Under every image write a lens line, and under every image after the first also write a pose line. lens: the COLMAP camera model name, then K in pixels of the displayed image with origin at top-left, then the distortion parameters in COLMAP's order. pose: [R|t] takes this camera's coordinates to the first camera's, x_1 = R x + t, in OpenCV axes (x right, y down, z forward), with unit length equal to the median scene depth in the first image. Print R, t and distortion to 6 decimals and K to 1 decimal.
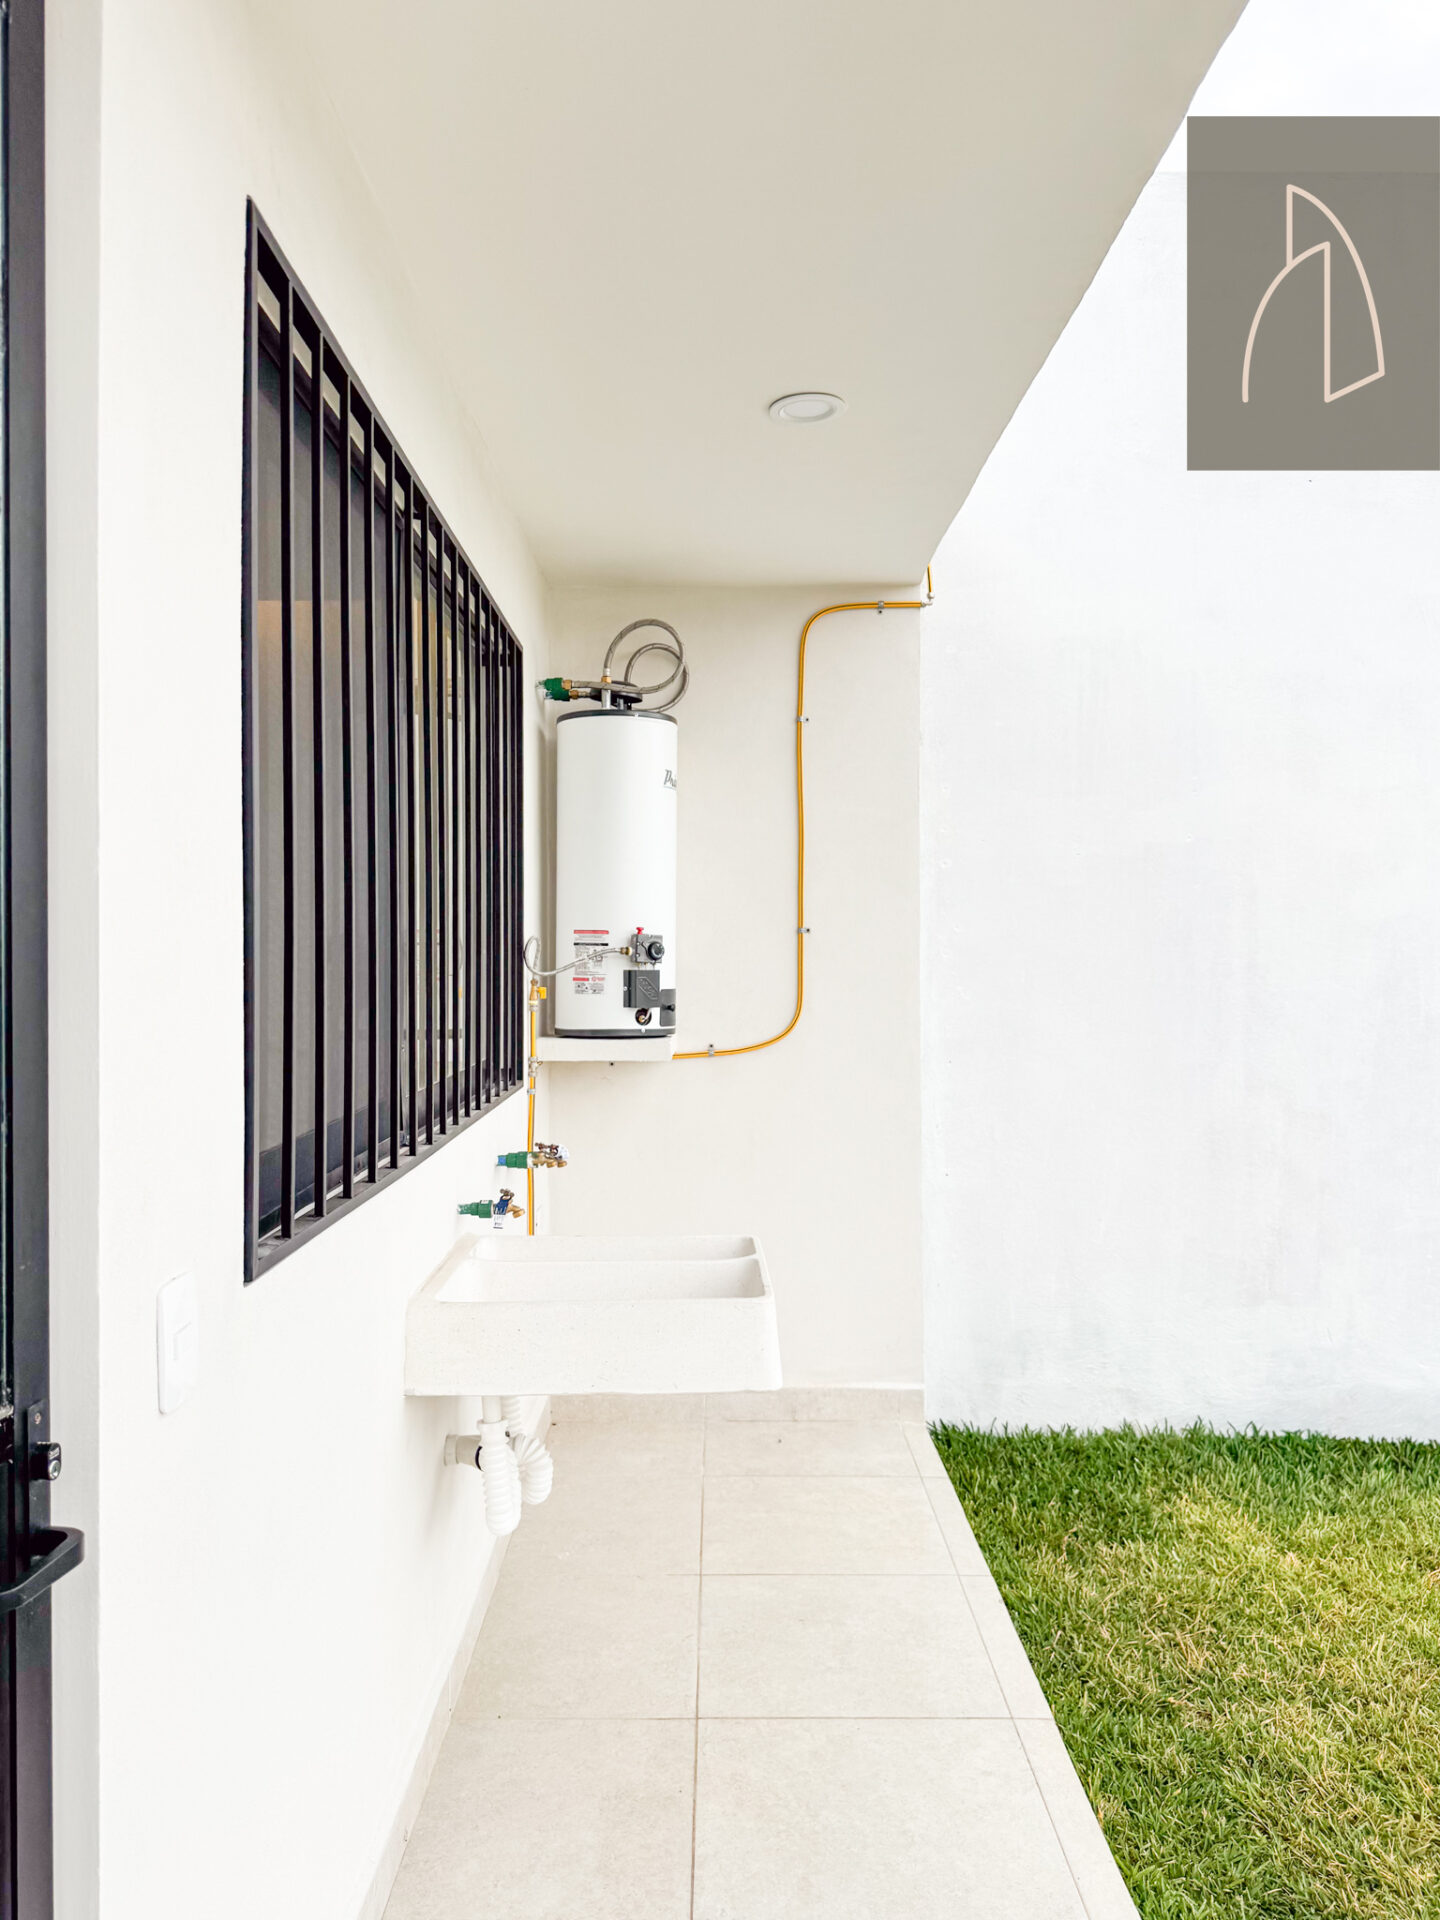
lens RADIAL K [[1354.9, 0, 719.6], [0, 1354.9, 959.3], [0, 0, 1]] dist [0.026957, -0.021694]
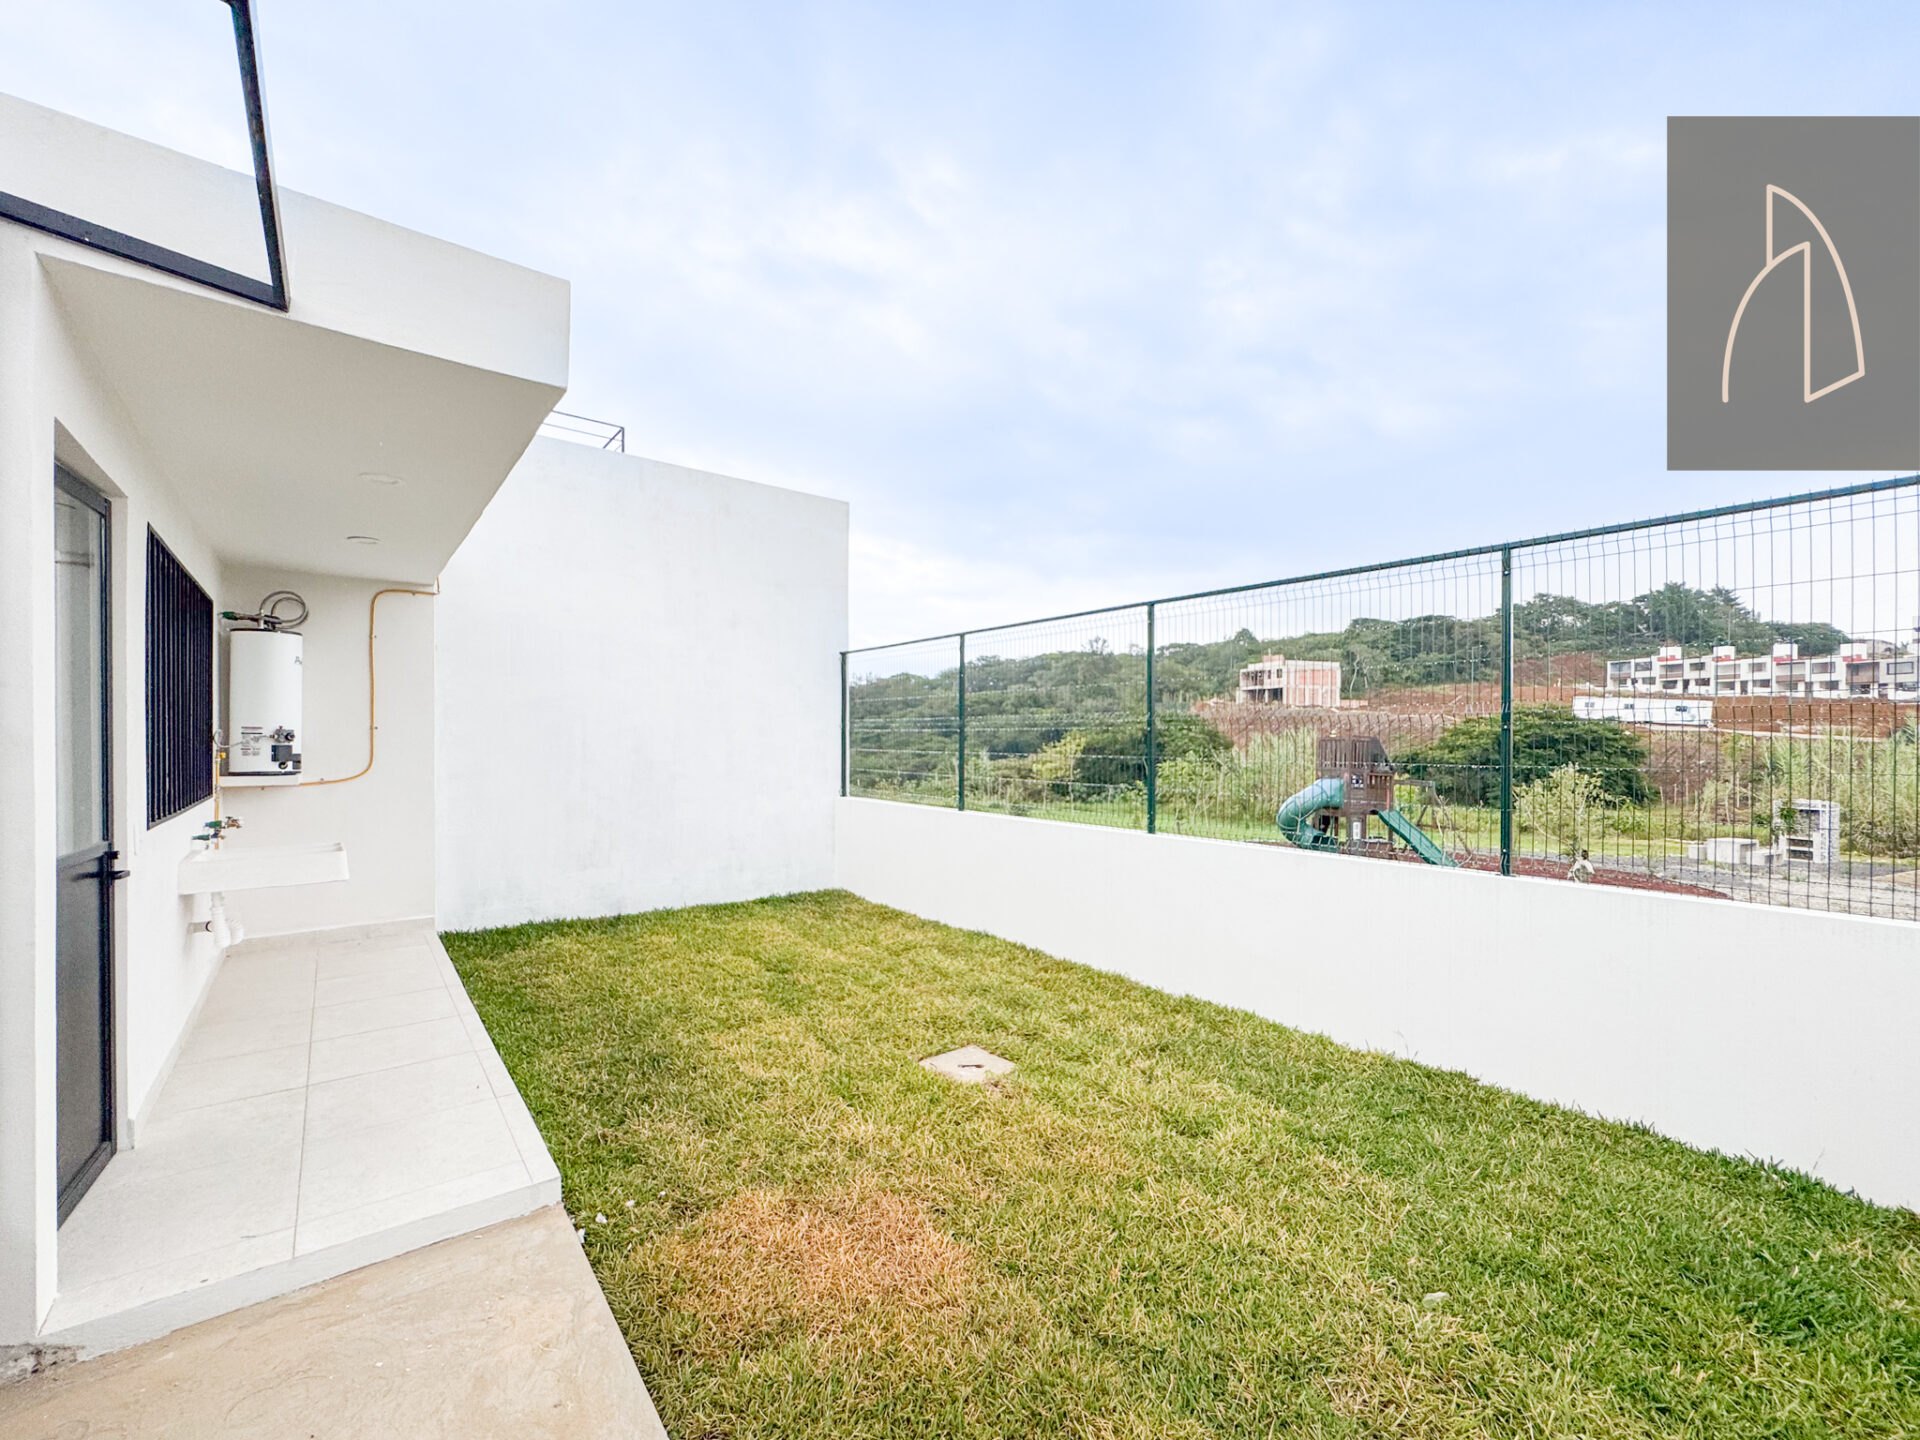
lens RADIAL K [[759.8, 0, 948.1], [0, 759.8, 740.5], [0, 0, 1]] dist [-0.004097, 0.000023]
pose [[0.777412, 0.000873, 0.628991, 0.011529], [-0.000925, 1.000000, -0.000245, -0.000321], [-0.628991, -0.000391, 0.777413, -0.675379]]
